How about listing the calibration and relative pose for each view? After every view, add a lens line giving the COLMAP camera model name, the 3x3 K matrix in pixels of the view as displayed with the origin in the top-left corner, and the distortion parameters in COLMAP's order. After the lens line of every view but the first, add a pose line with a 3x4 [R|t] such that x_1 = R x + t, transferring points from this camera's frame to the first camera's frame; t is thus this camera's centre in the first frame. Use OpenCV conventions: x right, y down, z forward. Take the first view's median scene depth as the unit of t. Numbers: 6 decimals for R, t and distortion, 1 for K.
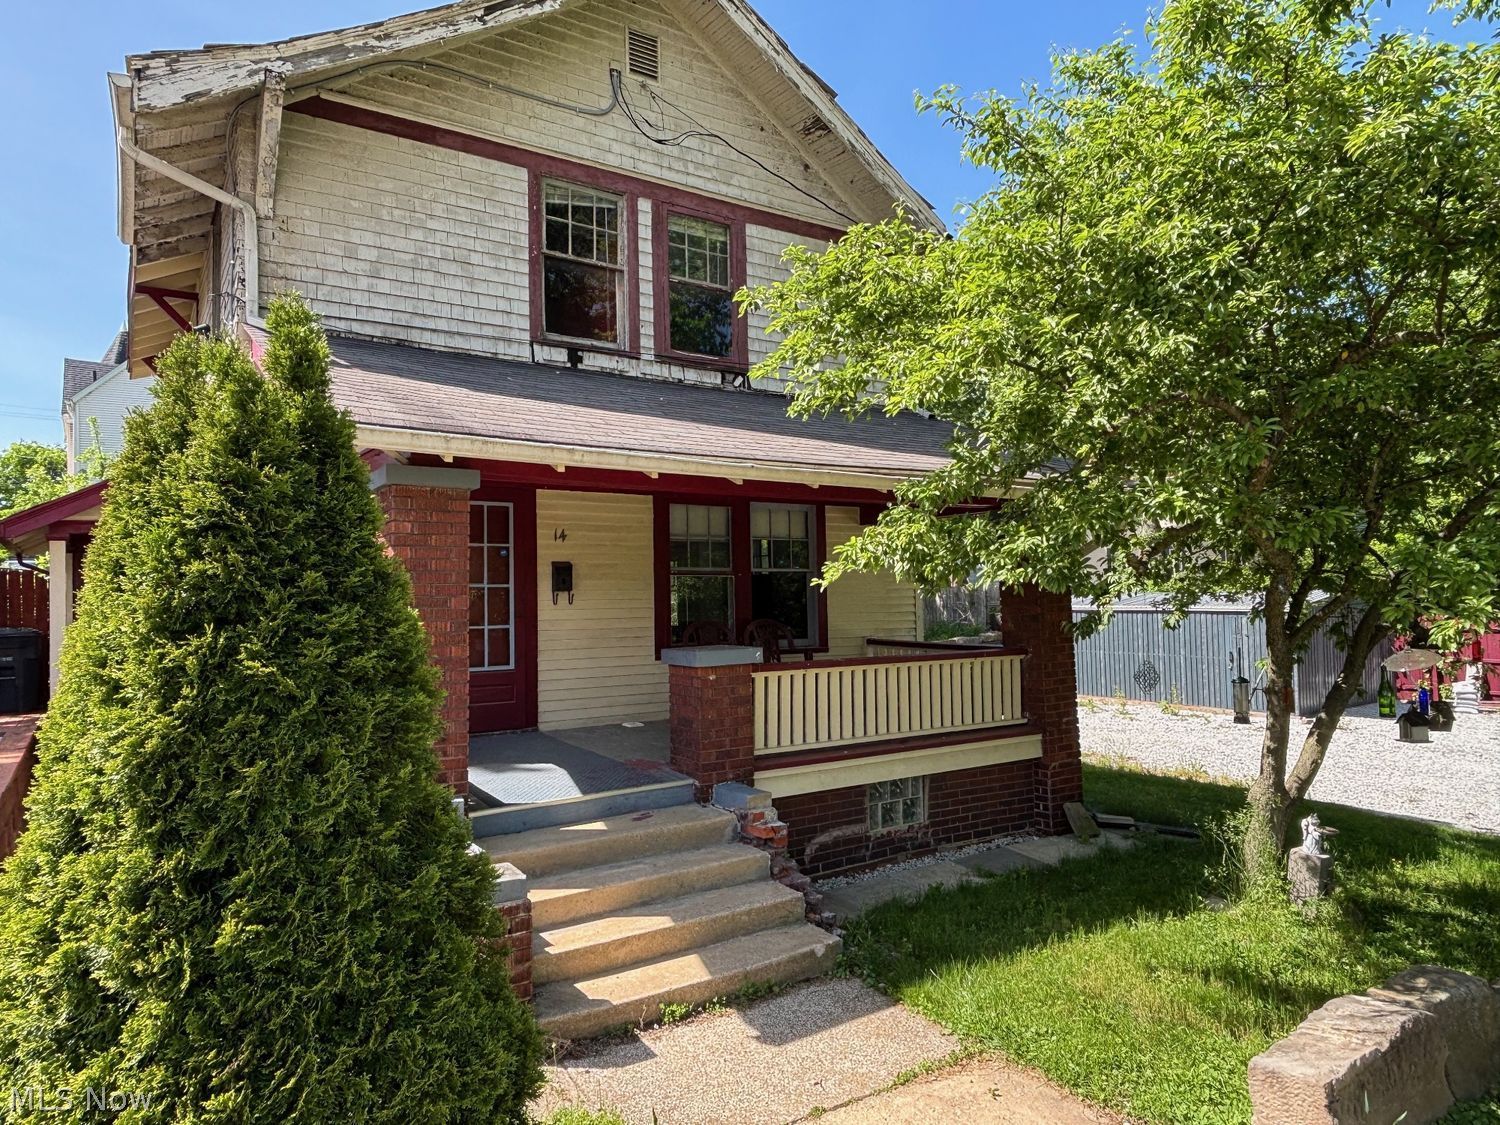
lens RADIAL K [[942.6, 0, 724.0], [0, 942.6, 554.5], [0, 0, 1]] dist [0.021587, -0.025728]
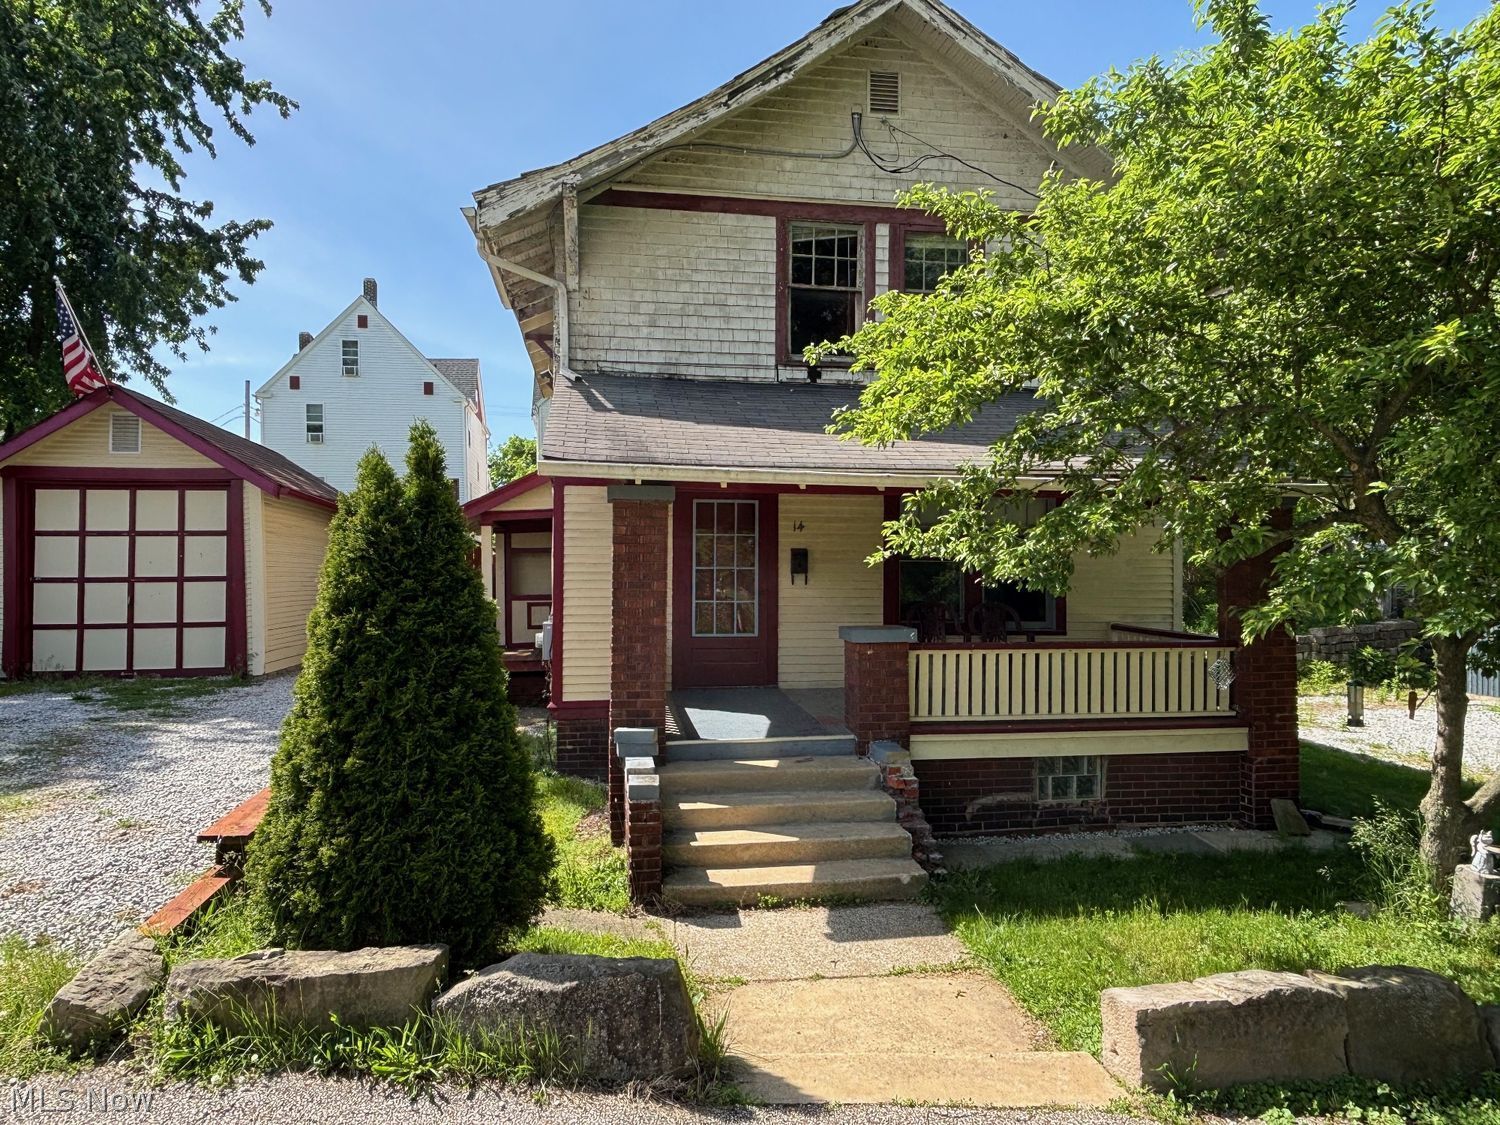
lens RADIAL K [[926.5, 0, 732.2], [0, 926.5, 561.2], [0, 0, 1]] dist [0.031218, -0.050700]
pose [[0.913273, 0.015813, -0.407041, 0.266249], [0.000661, 0.999187, 0.040300, -0.027836], [0.407347, -0.037074, 0.912521, -0.119511]]
